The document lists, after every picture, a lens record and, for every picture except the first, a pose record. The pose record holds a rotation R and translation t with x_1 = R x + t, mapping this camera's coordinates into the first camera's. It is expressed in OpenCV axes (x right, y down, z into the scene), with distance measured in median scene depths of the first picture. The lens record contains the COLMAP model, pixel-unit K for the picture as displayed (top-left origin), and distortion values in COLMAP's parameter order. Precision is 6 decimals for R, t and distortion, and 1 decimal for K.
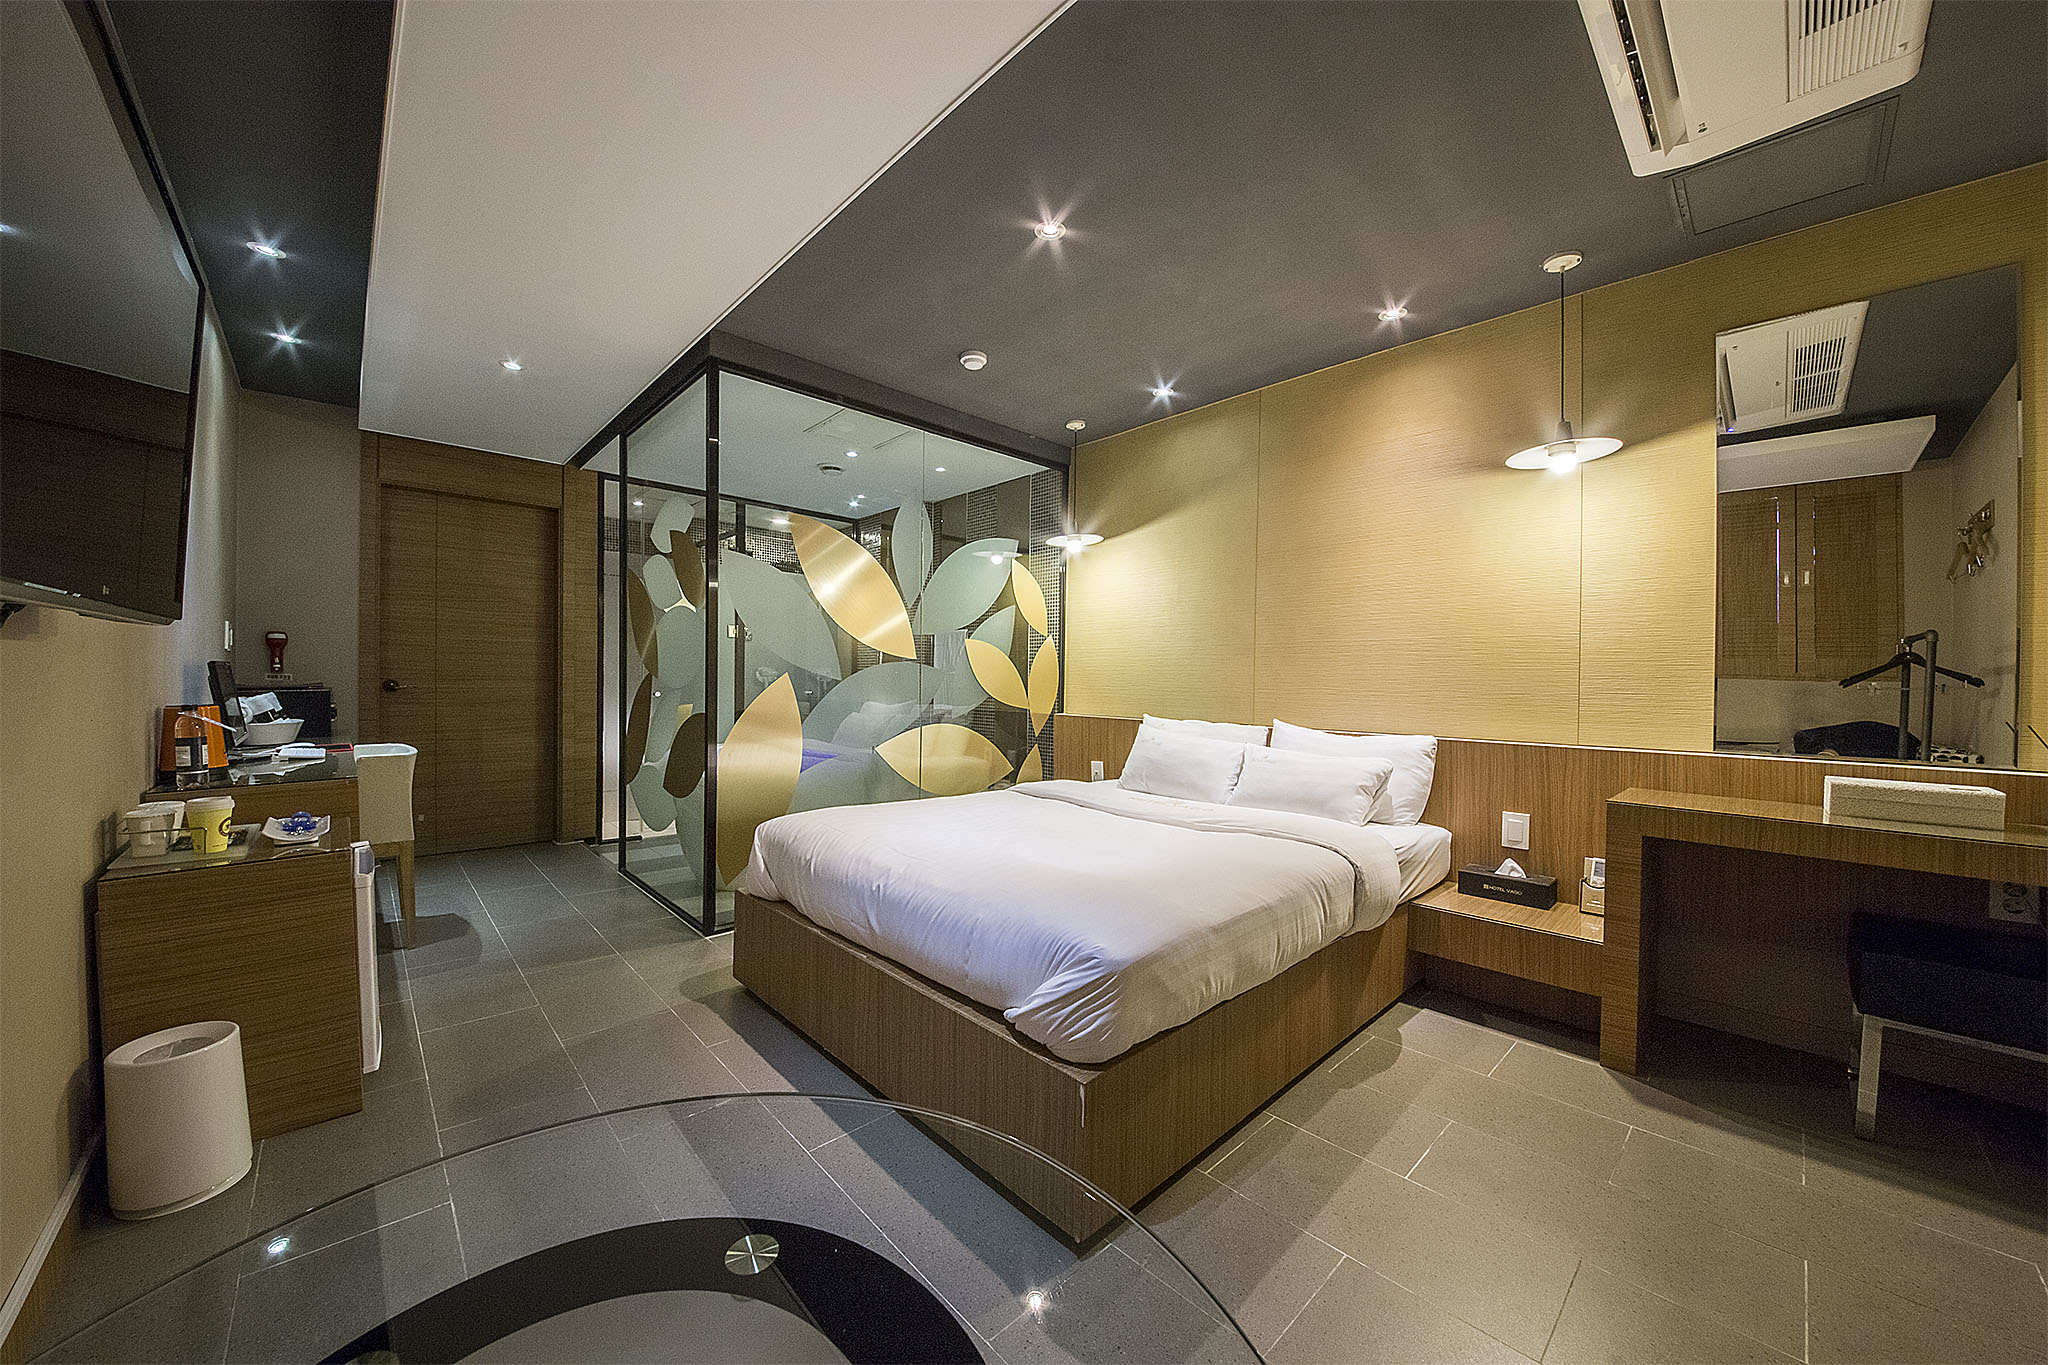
lens RADIAL K [[722.0, 0, 1012.8], [0, 722.0, 679.9], [0, 0, 1]] dist [0.013952, -0.017459]
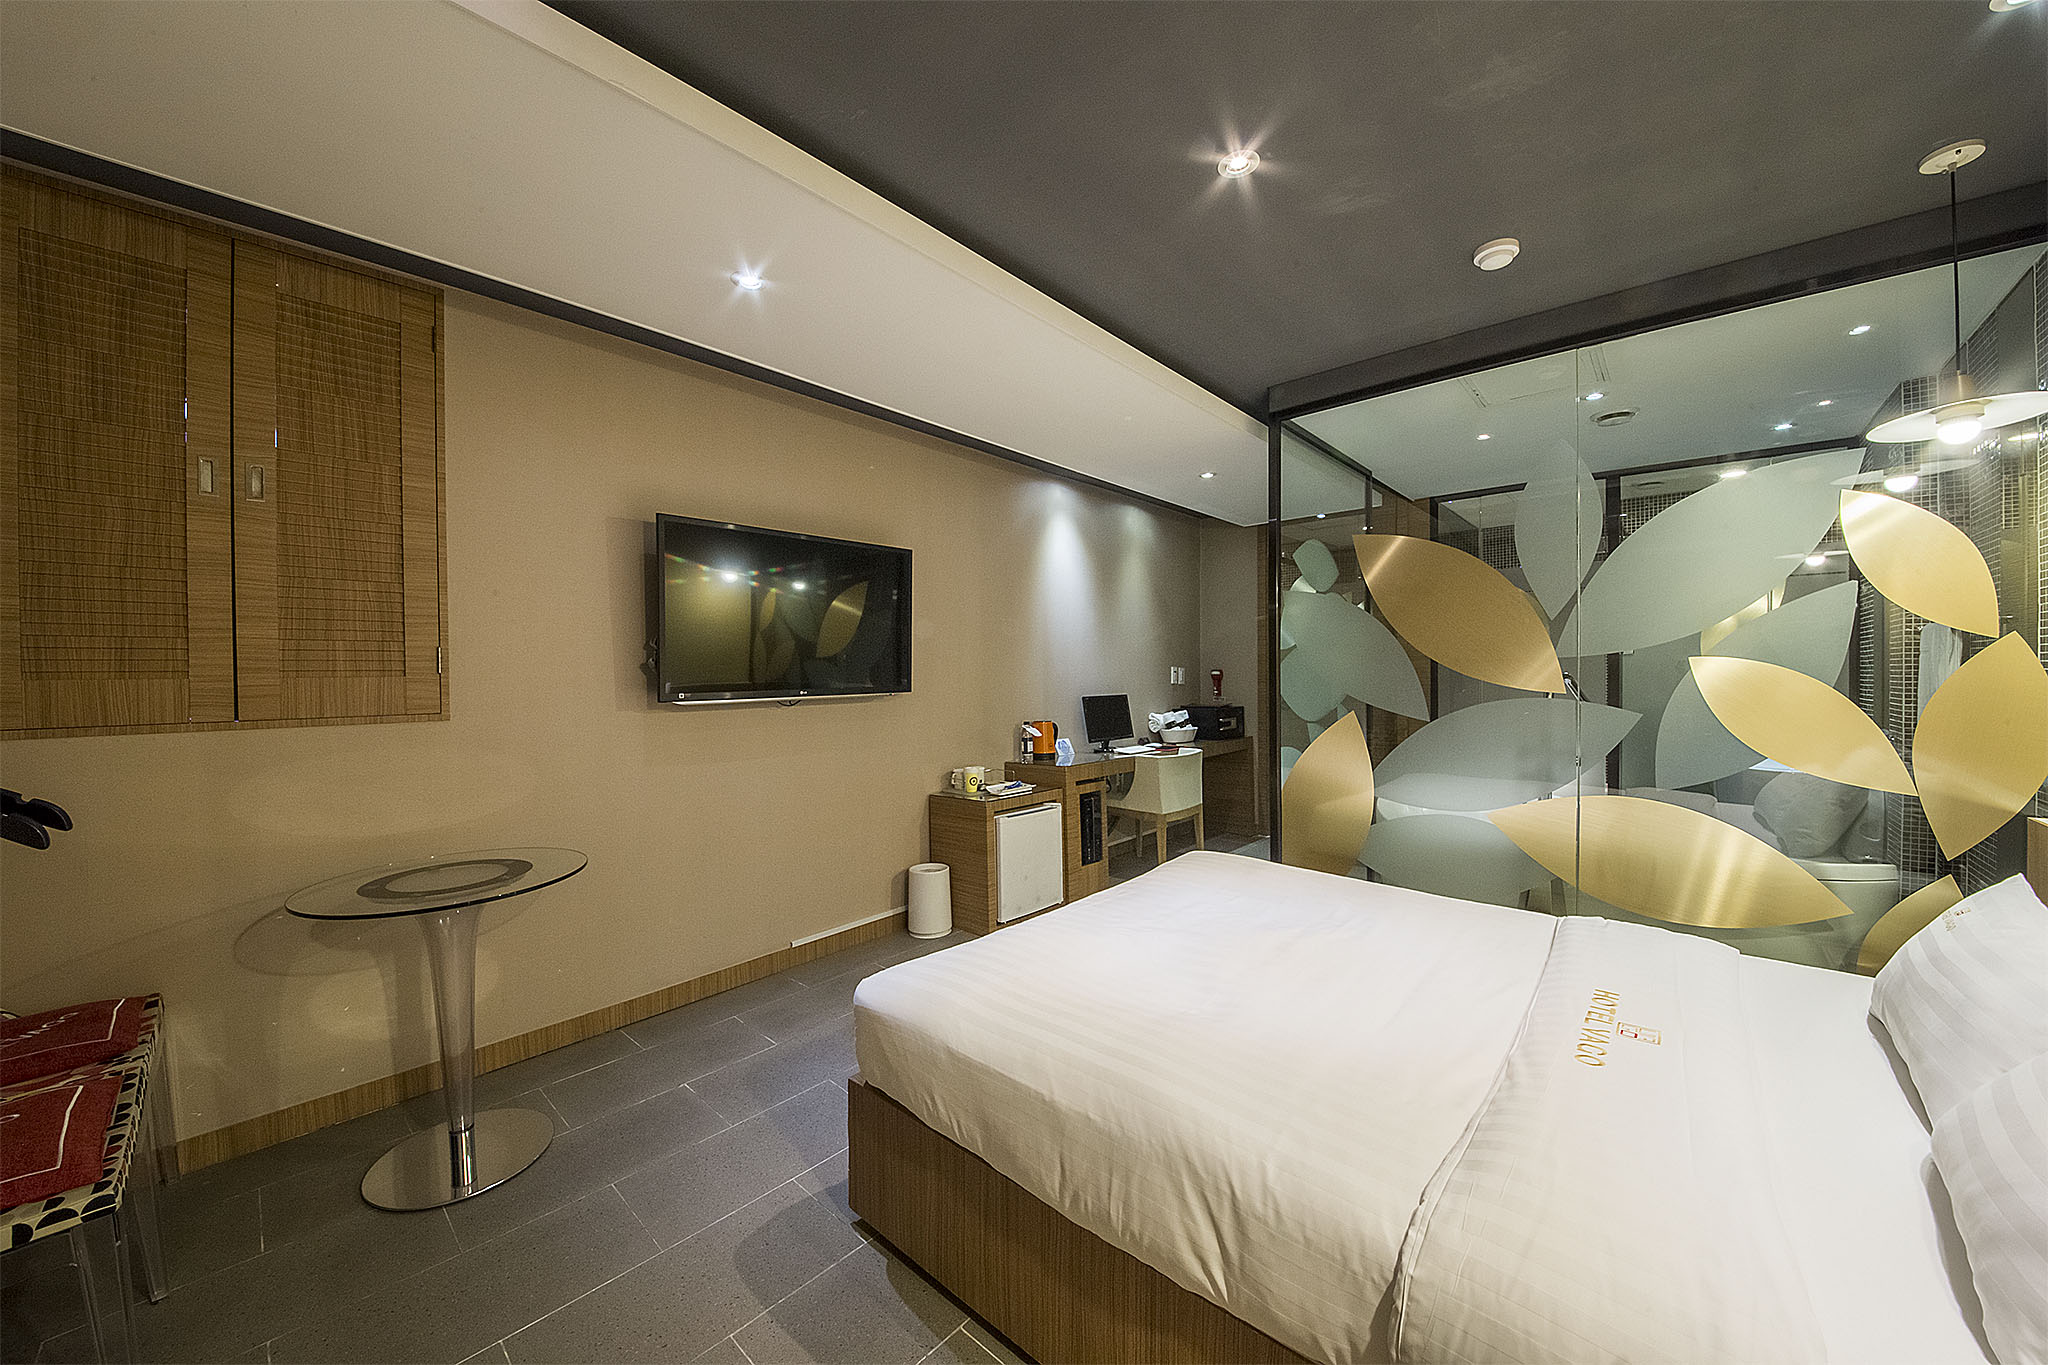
lens RADIAL K [[722.0, 0, 1012.8], [0, 722.0, 679.9], [0, 0, 1]] dist [0.013952, -0.017459]
pose [[0.071990, -0.004362, -0.997396, 0.622918], [0.007395, 0.999965, -0.003839, -0.053102], [0.997378, -0.007099, 0.072020, 0.548970]]
